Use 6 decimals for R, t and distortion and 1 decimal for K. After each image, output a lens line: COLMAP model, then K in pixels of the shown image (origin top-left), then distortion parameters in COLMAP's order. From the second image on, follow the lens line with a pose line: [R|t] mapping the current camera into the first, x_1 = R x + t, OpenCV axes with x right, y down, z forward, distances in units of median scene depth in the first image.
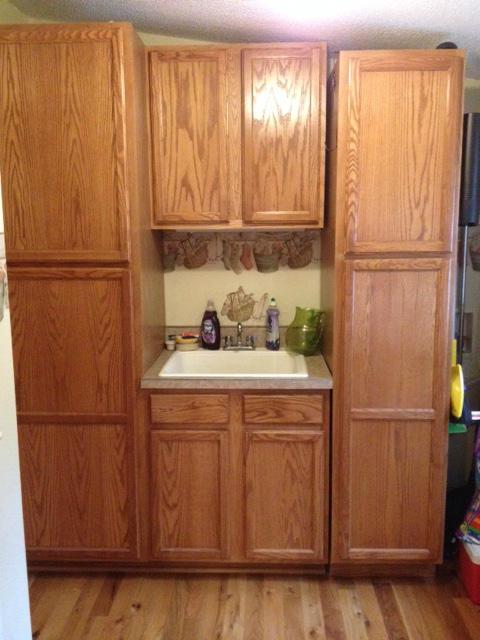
lens RADIAL K [[594.5, 0, 240.0], [0, 594.5, 320.0], [0, 0, 1]] dist [-0.011354, -0.016046]
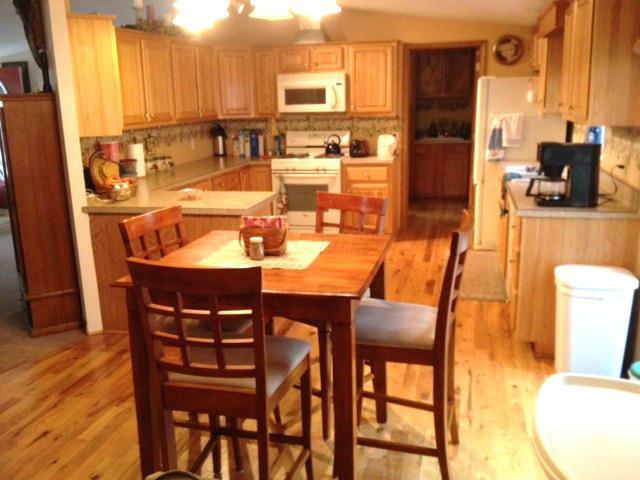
lens RADIAL K [[605.4, 0, 315.1], [0, 605.4, 239.9], [0, 0, 1]] dist [0.120820, -0.242265]
pose [[0.979507, 0.029604, -0.199224, -0.003361], [-0.013052, 0.996390, 0.083888, 0.363756], [0.200988, -0.079568, 0.976357, -2.495560]]
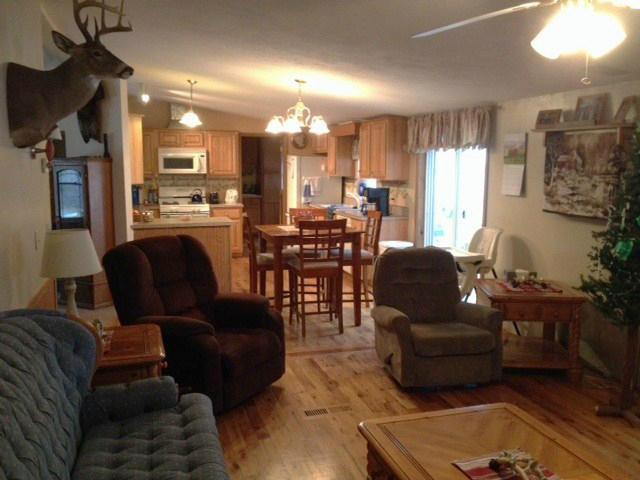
lens RADIAL K [[594.5, 0, 320.0], [0, 594.5, 240.0], [0, 0, 1]] dist [-0.011354, -0.016046]
pose [[0.947341, -0.029922, 0.318825, -0.943158], [0.038177, 0.999077, -0.019673, 0.562499], [-0.317942, 0.030809, 0.947610, -3.731274]]
